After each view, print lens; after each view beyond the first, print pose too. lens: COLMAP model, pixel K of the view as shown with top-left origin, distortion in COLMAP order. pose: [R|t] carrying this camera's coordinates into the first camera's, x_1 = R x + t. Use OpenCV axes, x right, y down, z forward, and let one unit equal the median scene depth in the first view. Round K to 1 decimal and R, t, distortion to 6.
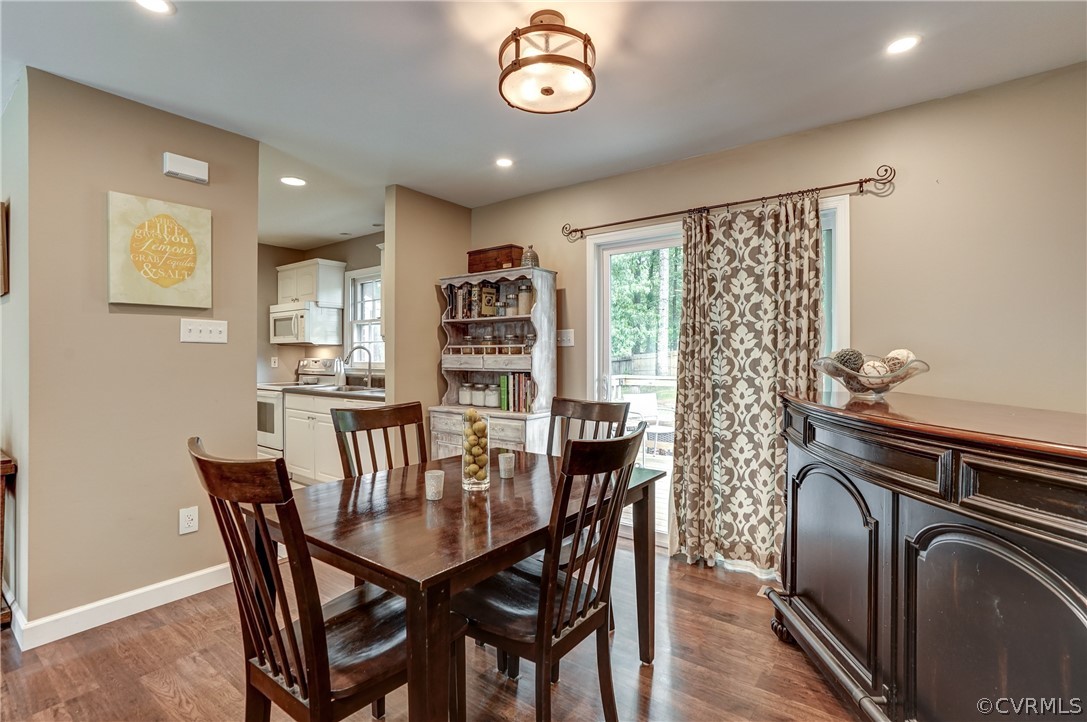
lens RADIAL K [[503.2, 0, 548.4], [0, 503.2, 355.5], [0, 0, 1]] dist [-0.045745, 0.025919]
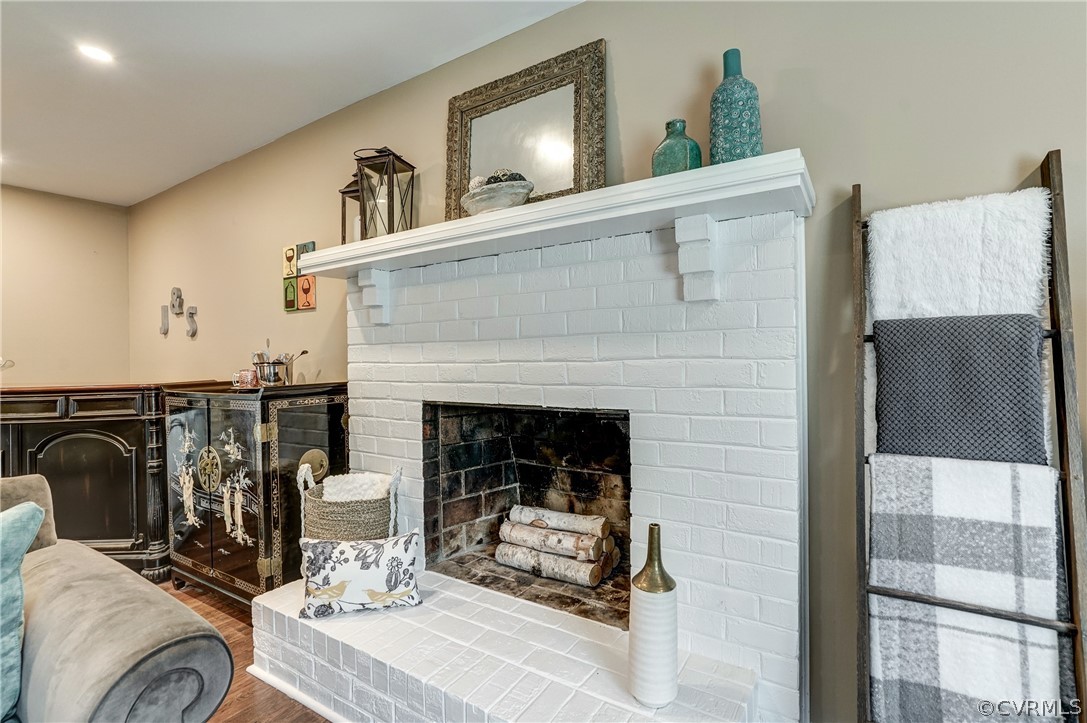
lens RADIAL K [[503.2, 0, 548.4], [0, 503.2, 356.0], [0, 0, 1]] dist [-0.045745, 0.025919]
pose [[-0.065958, 0.001350, 0.997822, -0.636439], [0.016889, 0.999857, -0.000236, 0.016105], [-0.997679, 0.016836, -0.065971, -0.433056]]
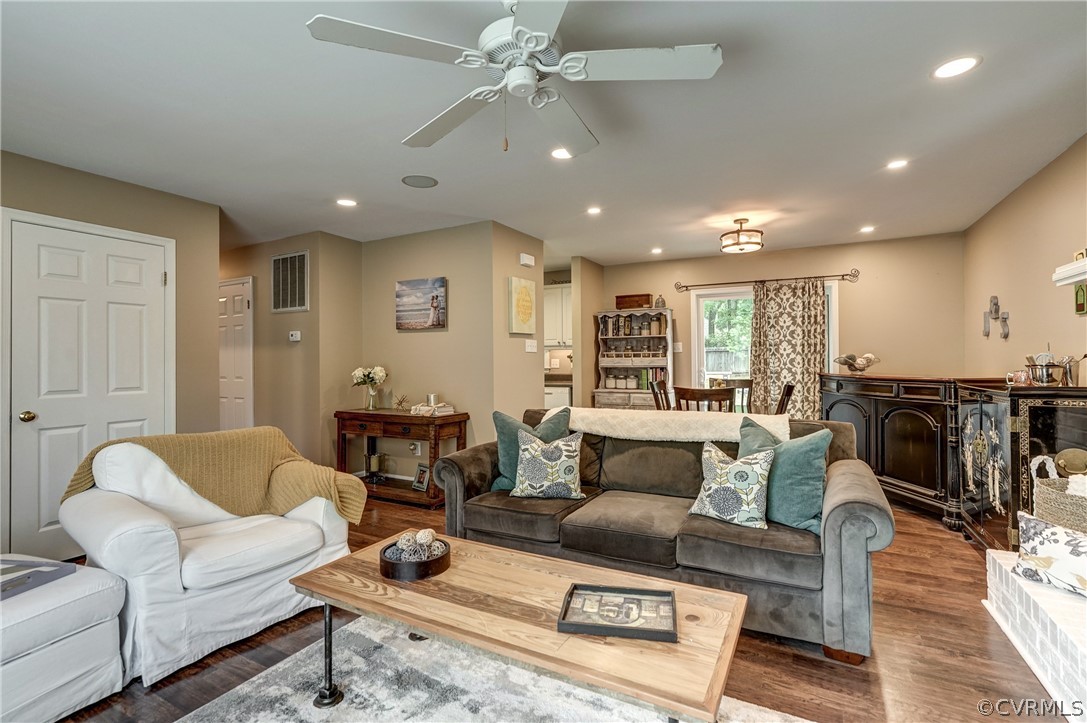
lens RADIAL K [[503.2, 0, 548.4], [0, 503.2, 356.0], [0, 0, 1]] dist [-0.045745, 0.025919]
pose [[0.989467, -0.007956, 0.144539, -0.820325], [0.008737, 0.999950, -0.004768, -0.001981], [-0.144494, 0.005981, 0.989488, -0.812477]]
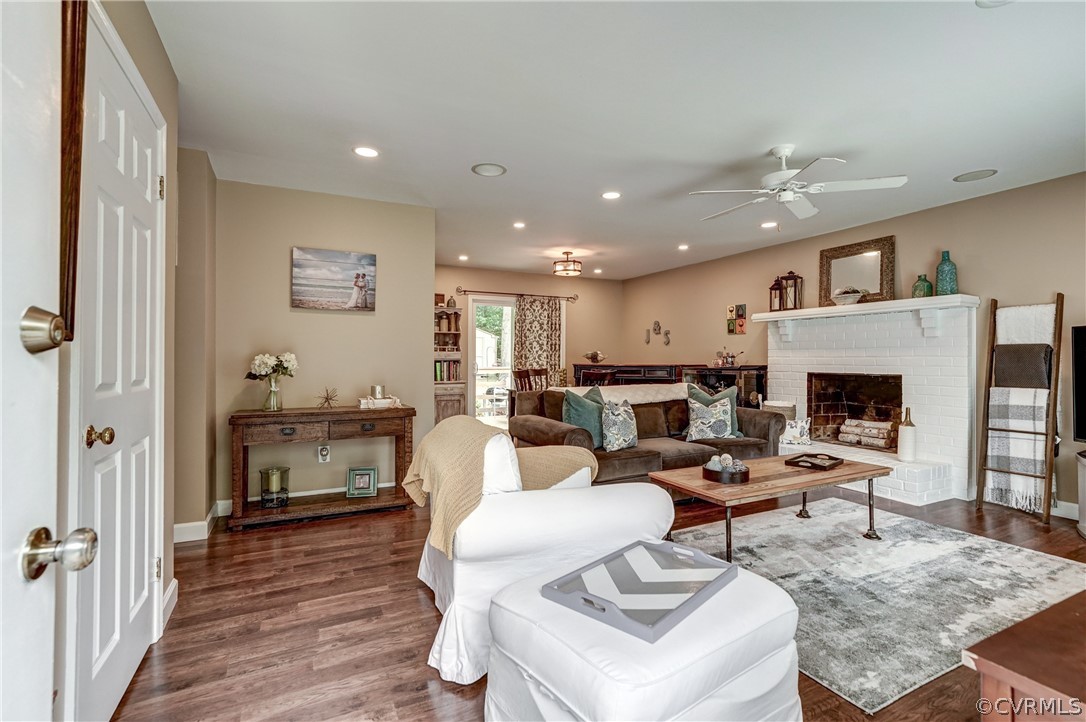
lens RADIAL K [[503.1, 0, 553.2], [0, 503.1, 355.8], [0, 0, 1]] dist [-0.038385, 0.032790]
pose [[0.441071, 0.006554, 0.897448, -1.964939], [-0.002388, 0.999978, -0.006129, 0.030849], [-0.897469, 0.000560, 0.441077, -0.266442]]
